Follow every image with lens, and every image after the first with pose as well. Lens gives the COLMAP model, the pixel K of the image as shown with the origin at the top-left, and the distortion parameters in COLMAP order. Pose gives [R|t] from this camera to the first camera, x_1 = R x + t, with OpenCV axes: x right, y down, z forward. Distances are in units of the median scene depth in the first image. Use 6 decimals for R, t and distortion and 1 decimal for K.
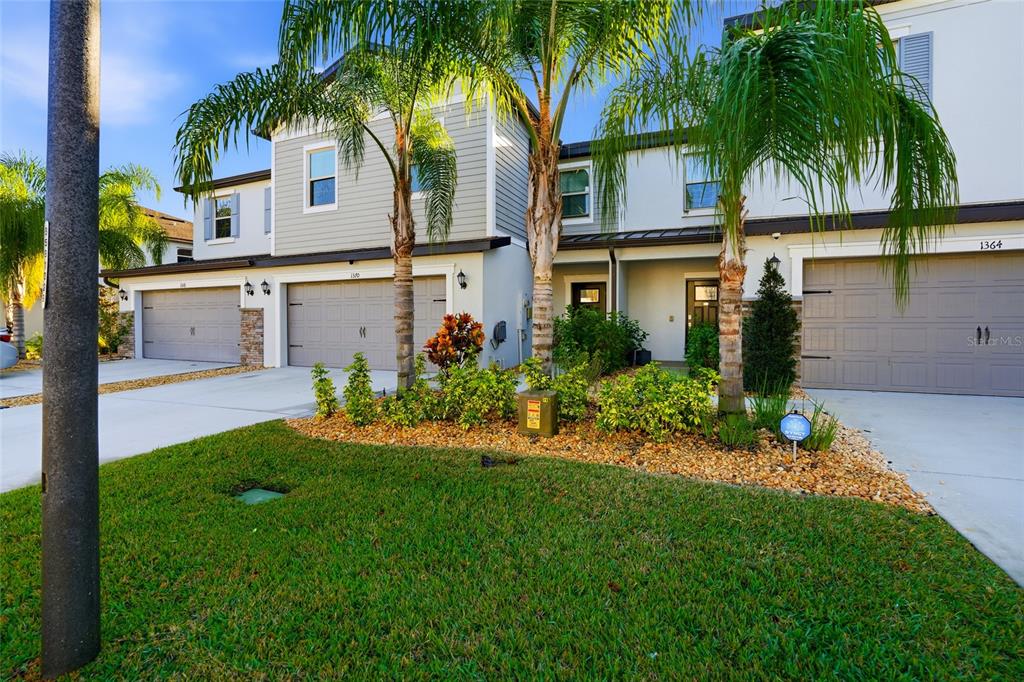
lens RADIAL K [[485.0, 0, 512.3], [0, 485.0, 320.7], [0, 0, 1]] dist [-0.028628, 0.000747]
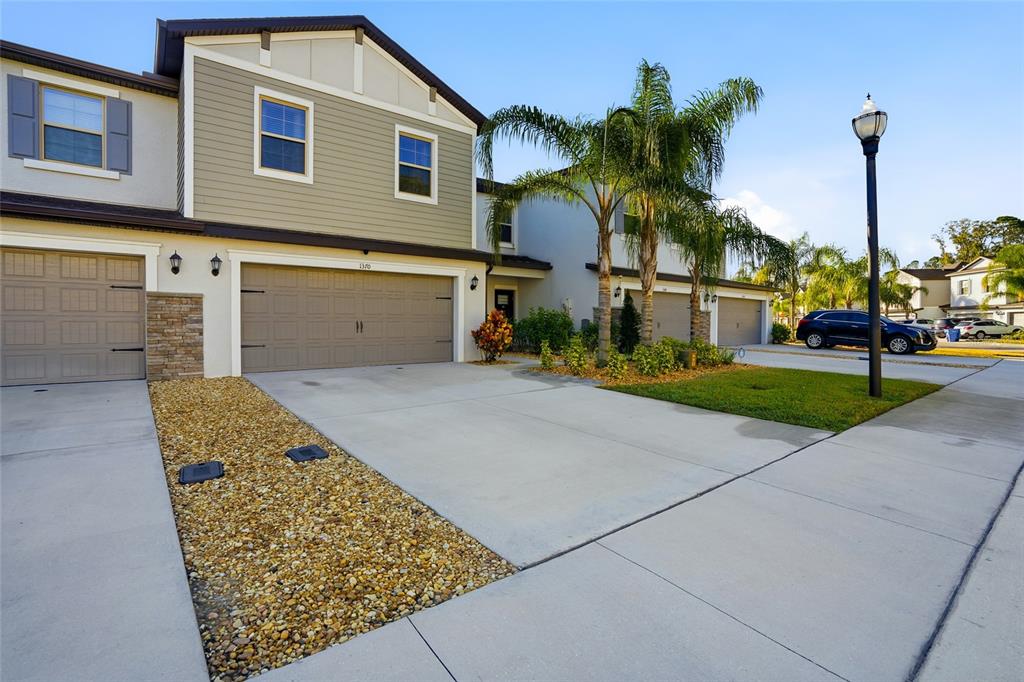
lens RADIAL K [[485.0, 0, 512.3], [0, 485.0, 320.7], [0, 0, 1]] dist [-0.028628, 0.000747]
pose [[0.466960, 0.007045, 0.884250, -0.920965], [-0.005990, 0.999971, -0.004804, 0.013162], [-0.884258, -0.003053, 0.466989, 0.280217]]
